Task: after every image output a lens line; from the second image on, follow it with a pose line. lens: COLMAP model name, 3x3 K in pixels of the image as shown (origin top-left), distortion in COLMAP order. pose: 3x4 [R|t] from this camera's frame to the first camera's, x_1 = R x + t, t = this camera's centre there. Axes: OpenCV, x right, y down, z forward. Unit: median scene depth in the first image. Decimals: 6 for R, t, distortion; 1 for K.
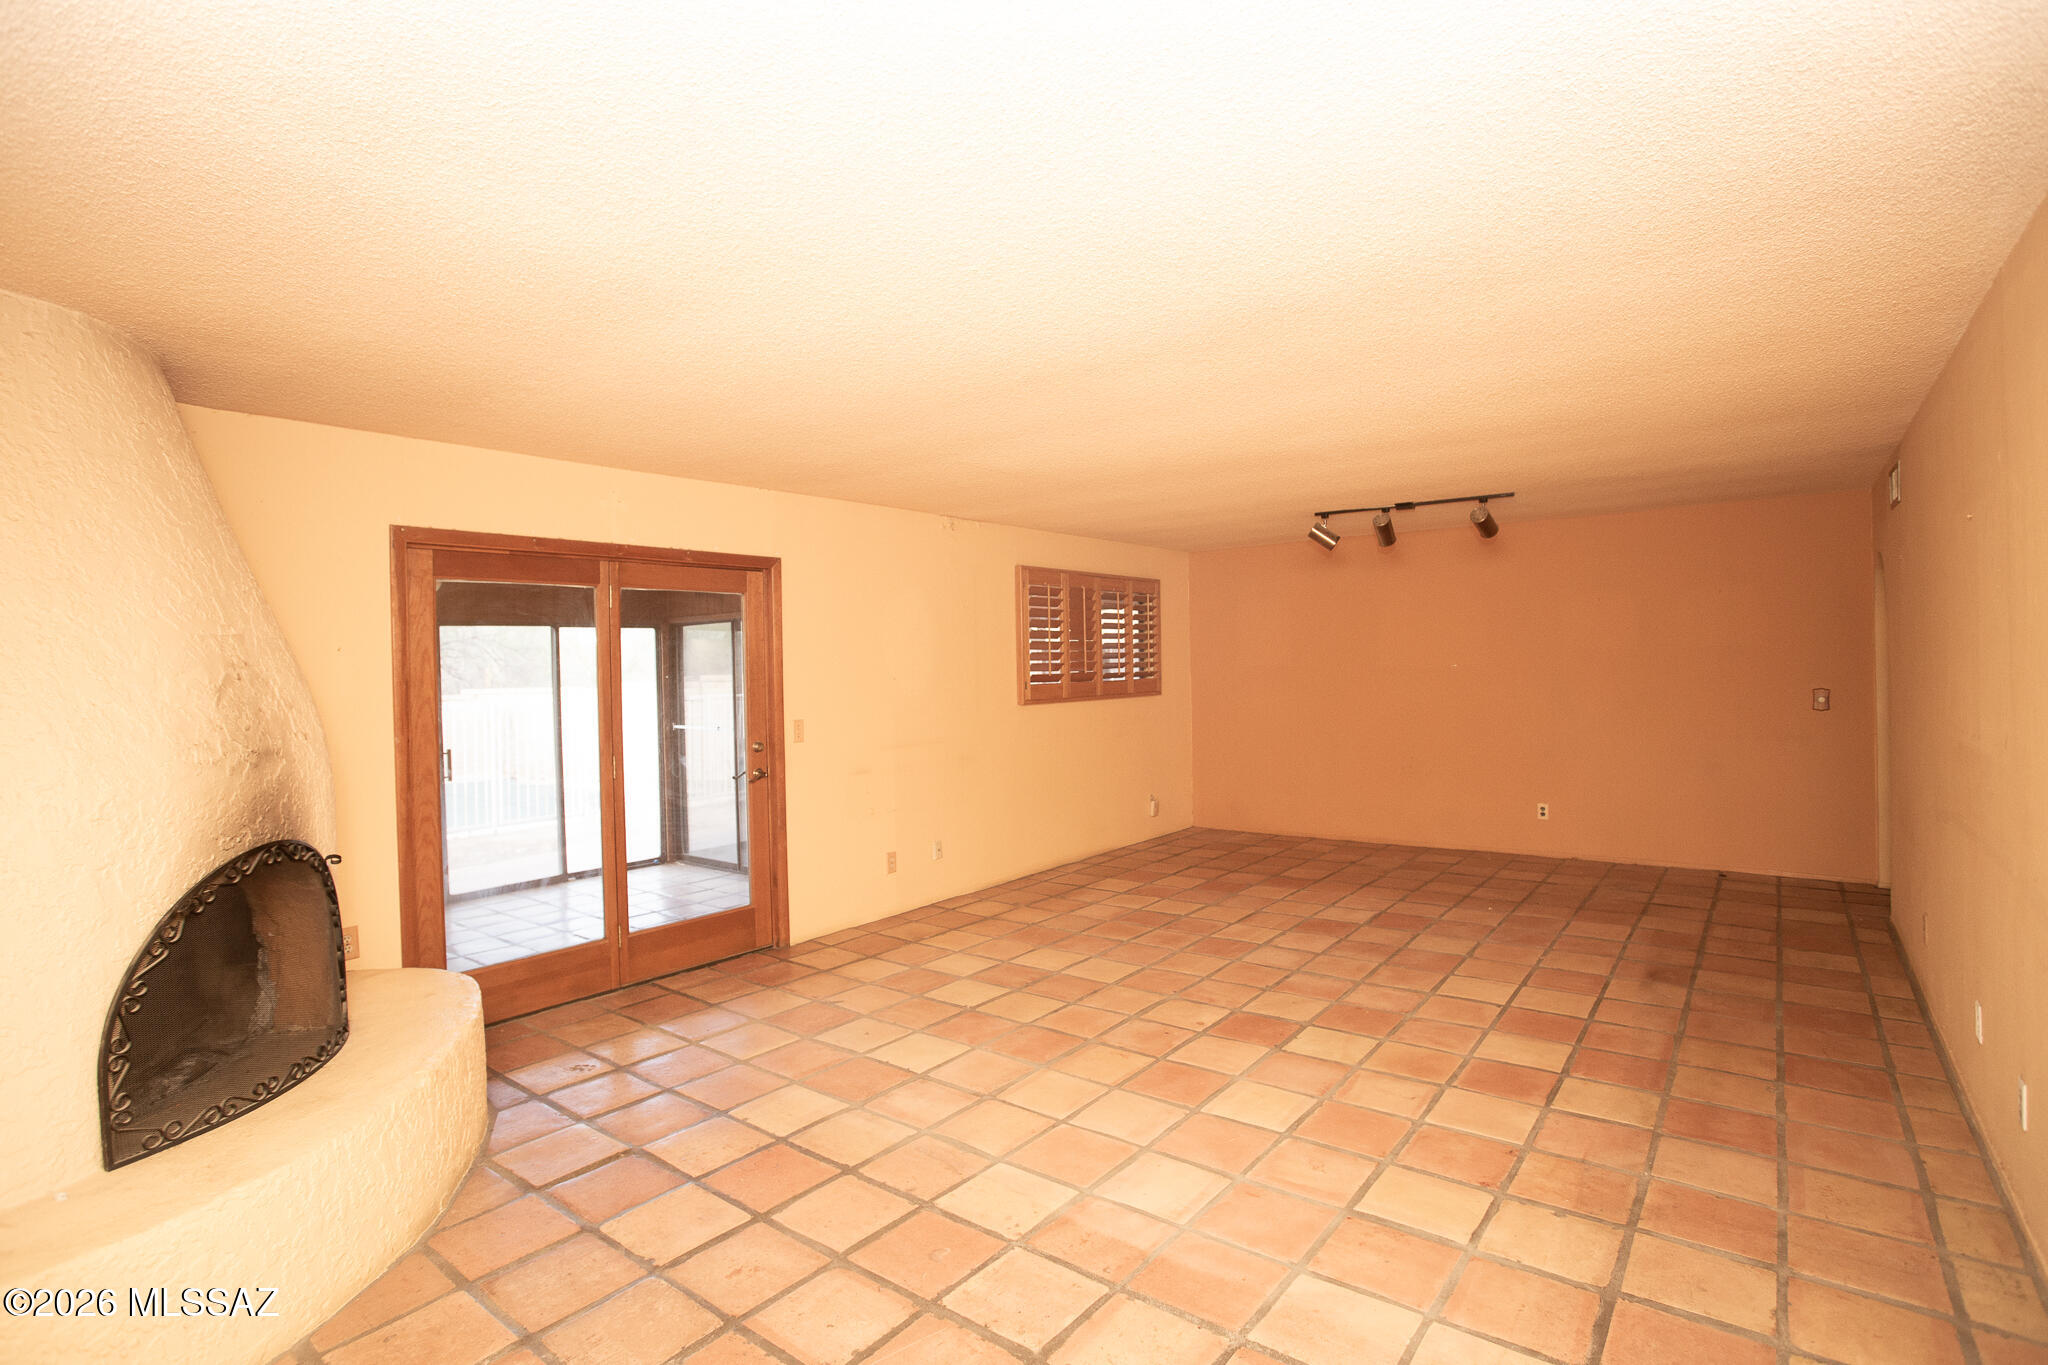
lens RADIAL K [[978.4, 0, 1014.9], [0, 978.4, 670.0], [0, 0, 1]] dist [-0.034065, -0.000057]
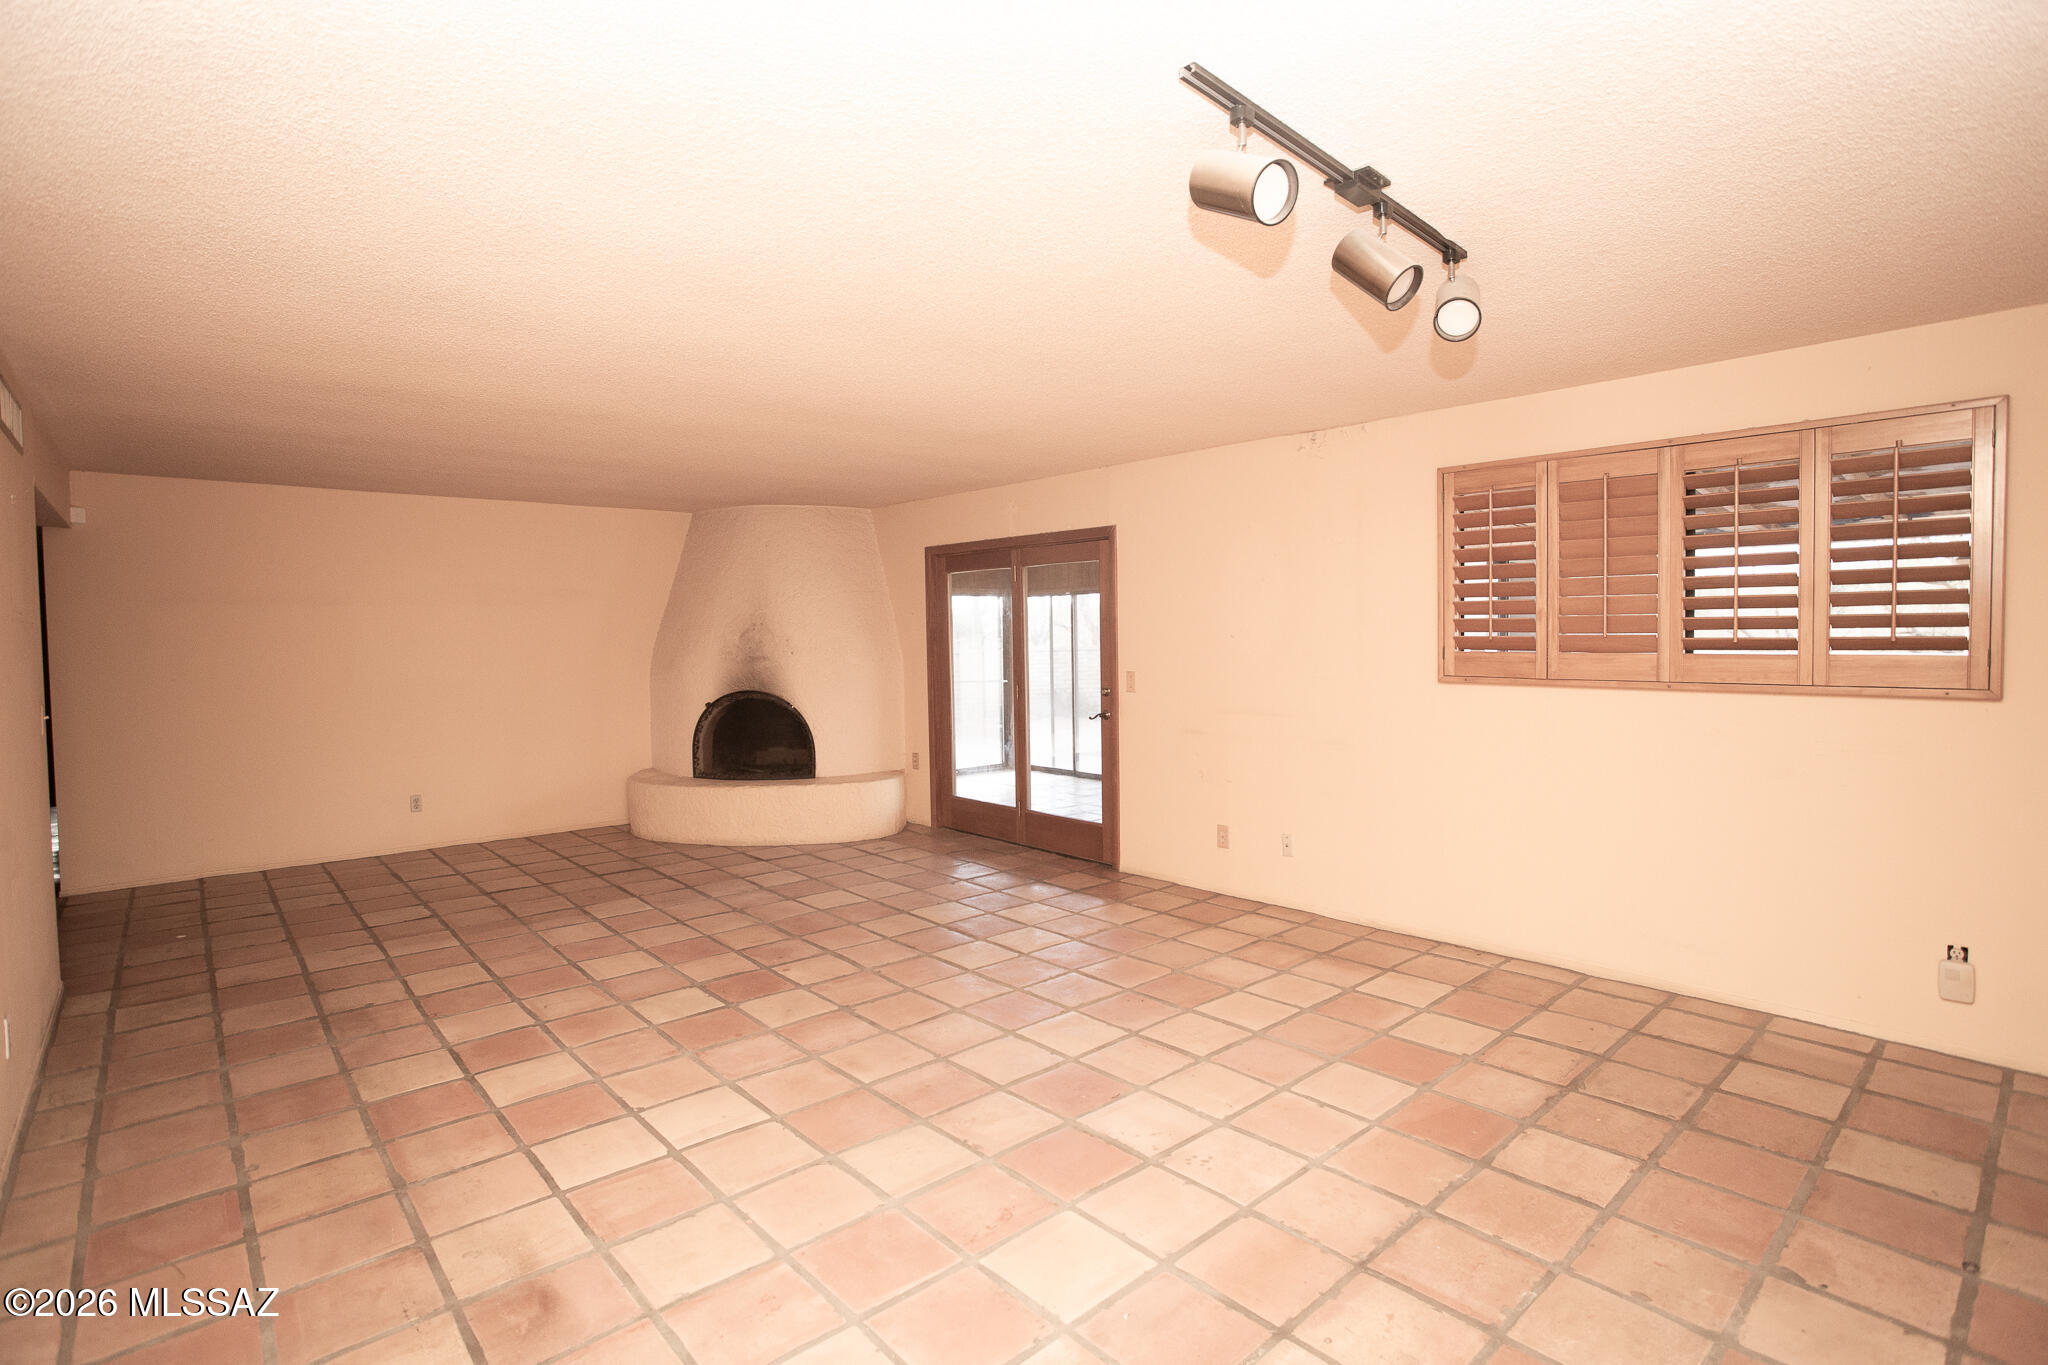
lens RADIAL K [[978.4, 0, 1017.7], [0, 978.4, 690.5], [0, 0, 1]] dist [-0.034065, -0.000057]
pose [[-0.174961, 0.070466, -0.982051, 0.960045], [0.016928, 0.997503, 0.068559, -0.005142], [0.984430, -0.004629, -0.175717, 1.185868]]
